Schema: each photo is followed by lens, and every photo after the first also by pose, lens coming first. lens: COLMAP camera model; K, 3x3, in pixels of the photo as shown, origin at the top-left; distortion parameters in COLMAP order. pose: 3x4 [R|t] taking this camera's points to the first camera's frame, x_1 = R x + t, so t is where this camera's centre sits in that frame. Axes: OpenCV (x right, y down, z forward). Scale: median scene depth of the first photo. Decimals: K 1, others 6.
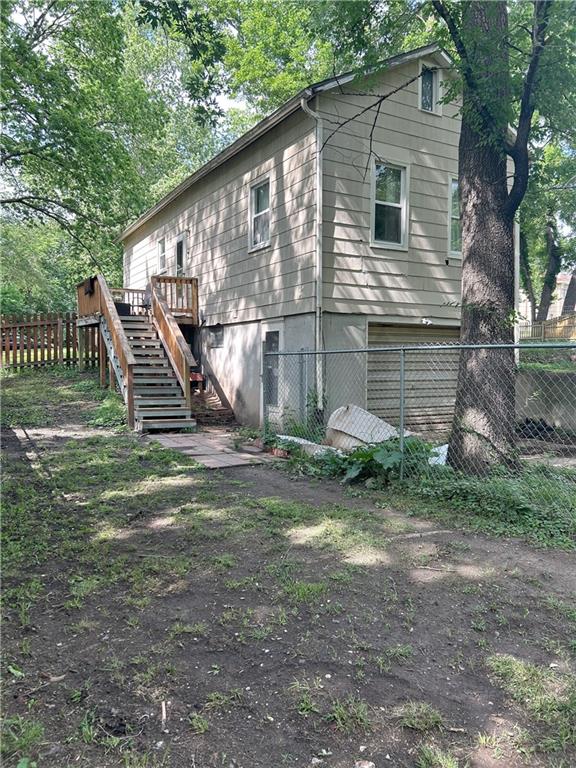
lens RADIAL K [[565.7, 0, 288.0], [0, 565.7, 384.0], [0, 0, 1]] dist [-0.001189, -0.000073]
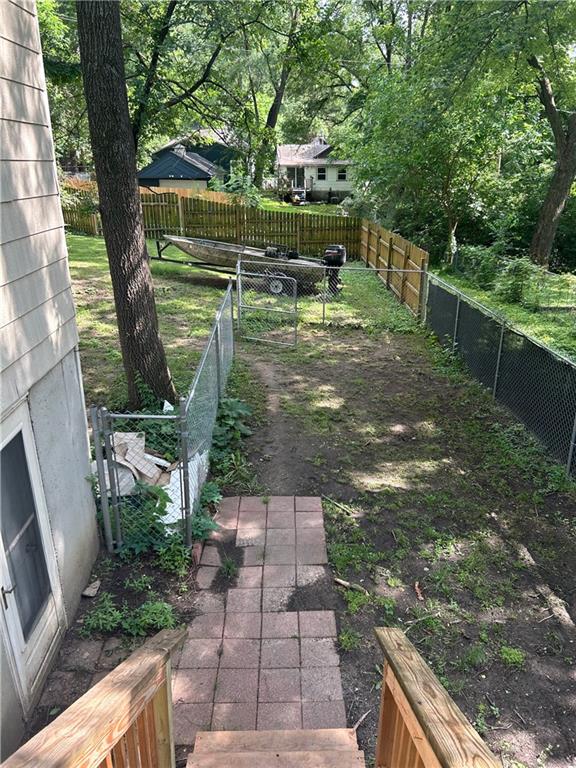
lens RADIAL K [[565.7, 0, 288.0], [0, 565.7, 384.0], [0, 0, 1]] dist [-0.001189, -0.000073]
pose [[-0.885064, -0.181908, 0.428453, -0.687865], [0.005116, 0.916616, 0.399736, -0.623601], [-0.465442, 0.355984, -0.810333, 2.705047]]
